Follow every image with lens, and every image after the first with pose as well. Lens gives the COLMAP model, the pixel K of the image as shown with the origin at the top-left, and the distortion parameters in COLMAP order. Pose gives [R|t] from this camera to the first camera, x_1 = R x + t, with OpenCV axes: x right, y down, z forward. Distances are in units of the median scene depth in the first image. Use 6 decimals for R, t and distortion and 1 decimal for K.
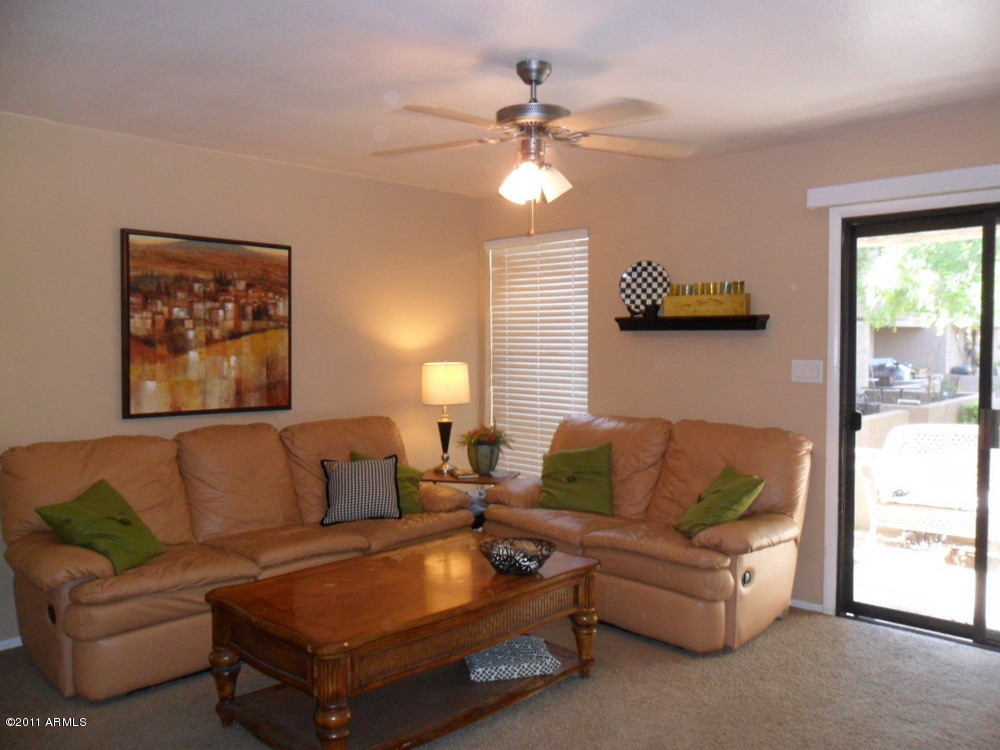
lens RADIAL K [[803.1, 0, 499.8], [0, 803.1, 369.0], [0, 0, 1]] dist [-0.027719, -0.007975]
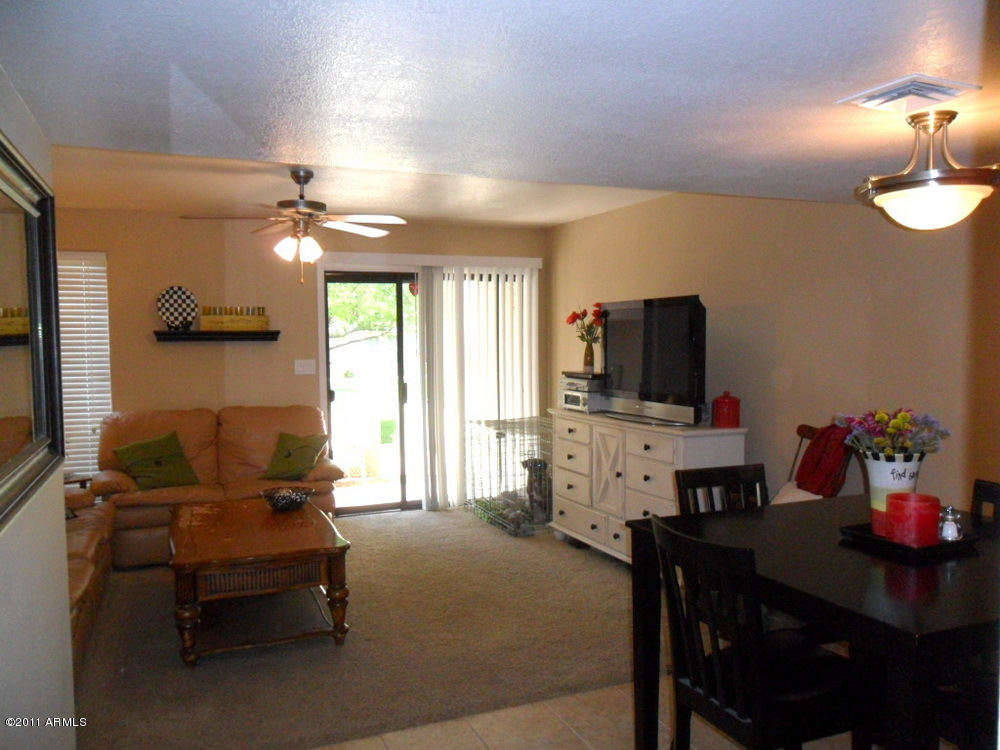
lens RADIAL K [[803.1, 0, 498.3], [0, 803.1, 377.7], [0, 0, 1]] dist [-0.027719, -0.007975]
pose [[0.416262, -0.052310, 0.907739, -0.784253], [0.036991, 0.998491, 0.040577, -0.023545], [-0.908492, 0.016687, 0.417569, 0.014476]]
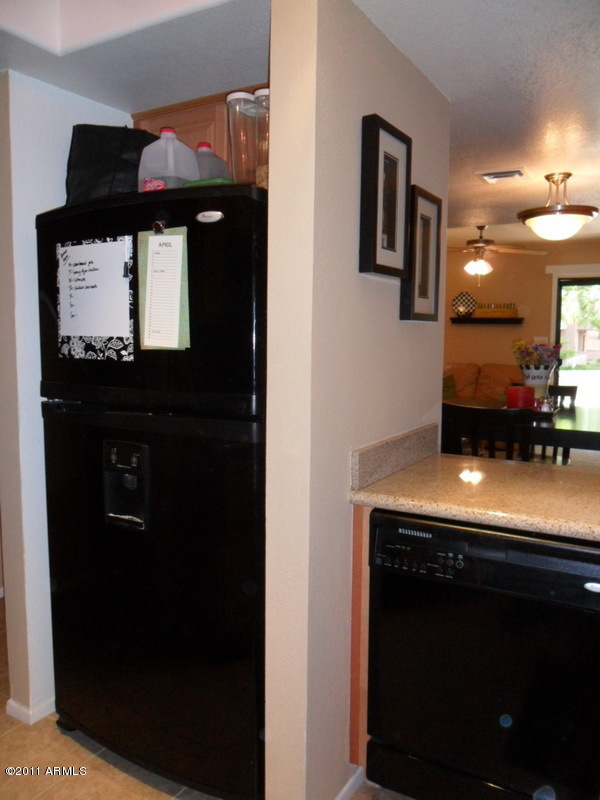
lens RADIAL K [[642.5, 0, 299.6], [0, 642.5, 398.6], [0, 0, 1]] dist [-0.027719, -0.007975]
pose [[0.978179, -0.010715, 0.207489, -0.650497], [-0.003213, 0.997770, 0.066674, 0.042711], [-0.207741, -0.065885, 0.975963, -0.661350]]
